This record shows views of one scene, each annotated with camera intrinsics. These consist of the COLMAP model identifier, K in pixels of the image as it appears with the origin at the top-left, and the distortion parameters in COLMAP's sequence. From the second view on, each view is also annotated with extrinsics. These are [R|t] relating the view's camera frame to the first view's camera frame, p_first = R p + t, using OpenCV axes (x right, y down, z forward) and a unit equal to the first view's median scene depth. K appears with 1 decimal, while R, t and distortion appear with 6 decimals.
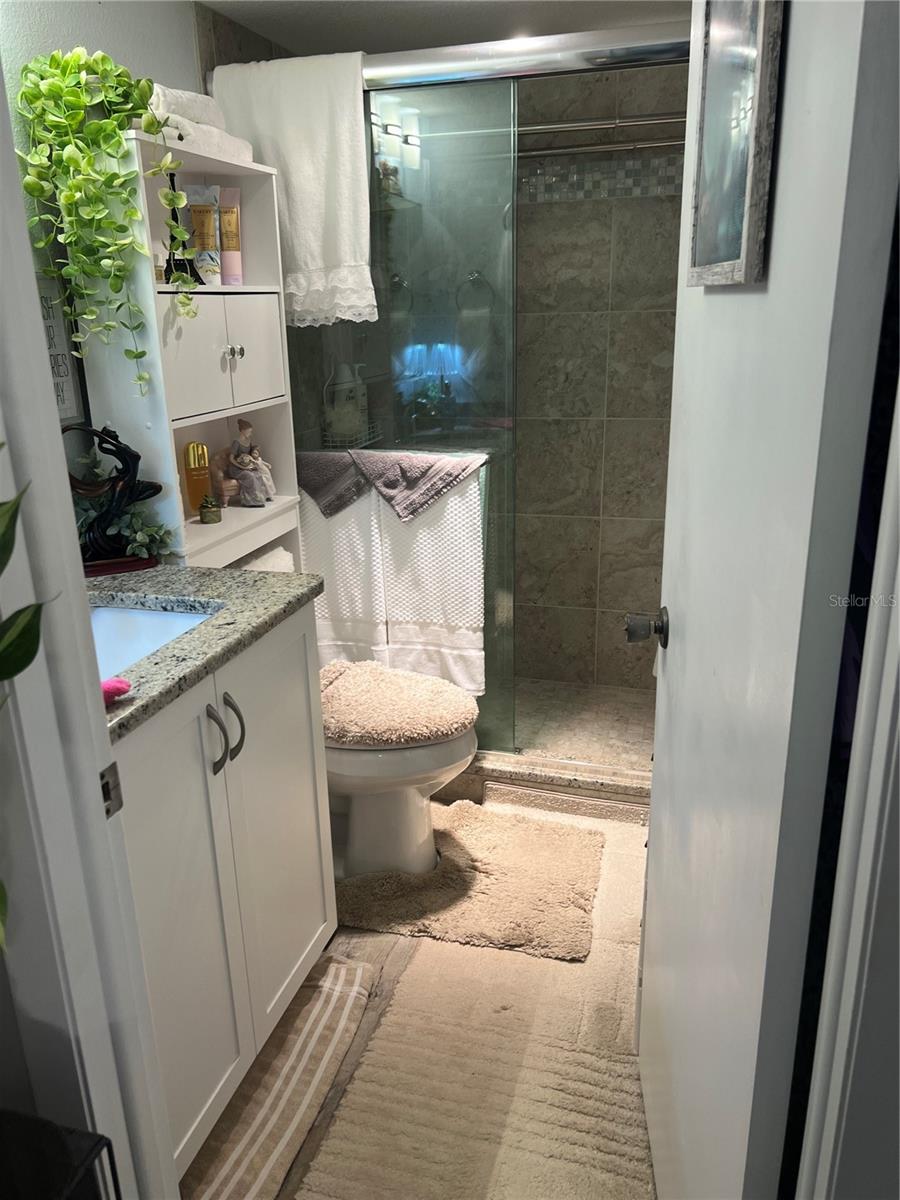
lens RADIAL K [[925.0, 0, 443.8], [0, 925.0, 602.5], [0, 0, 1]] dist [0.050453, -0.036072]
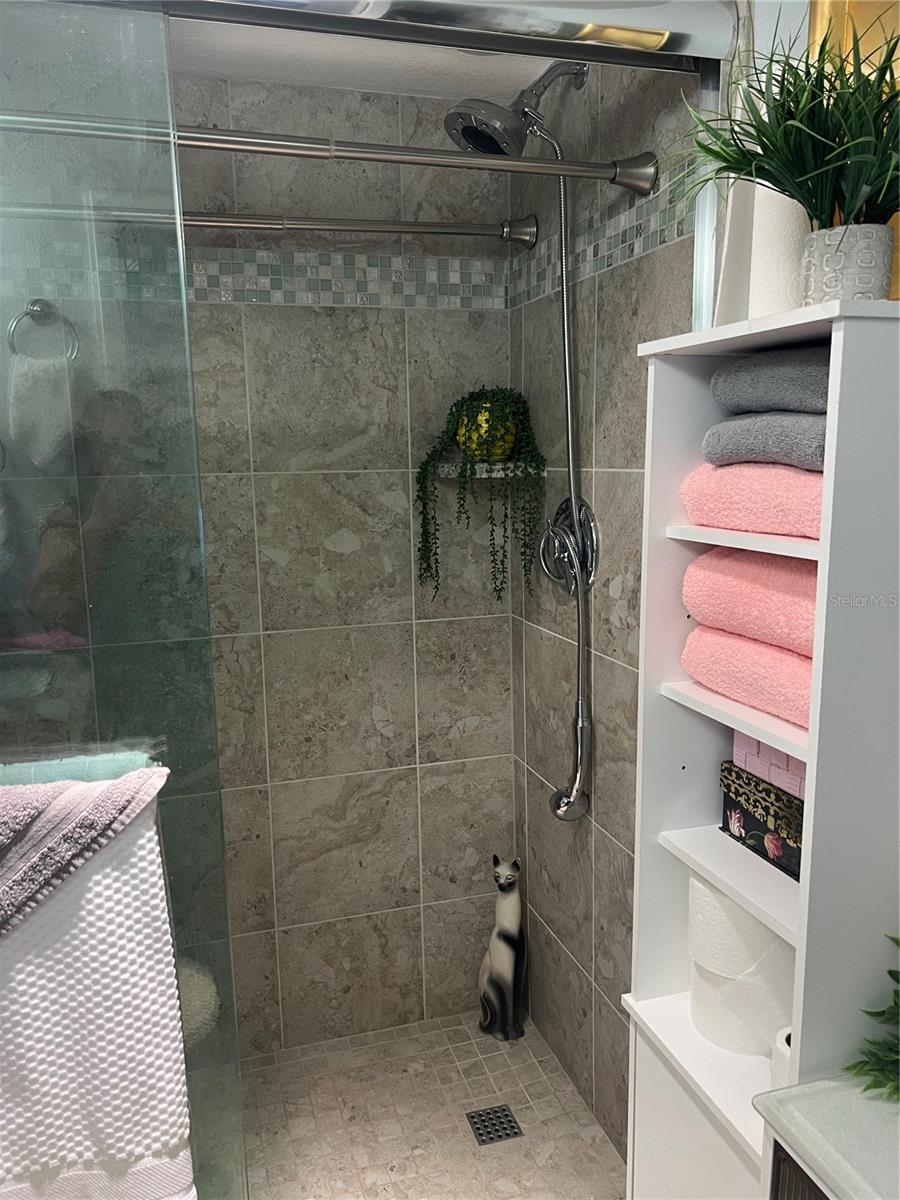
lens RADIAL K [[925.0, 0, 451.1], [0, 925.0, 611.2], [0, 0, 1]] dist [0.050453, -0.036072]
pose [[0.835088, -0.088521, 0.542947, -0.063908], [0.173559, 0.978956, -0.107339, -0.125919], [-0.522020, 0.183871, 0.832879, 0.411278]]
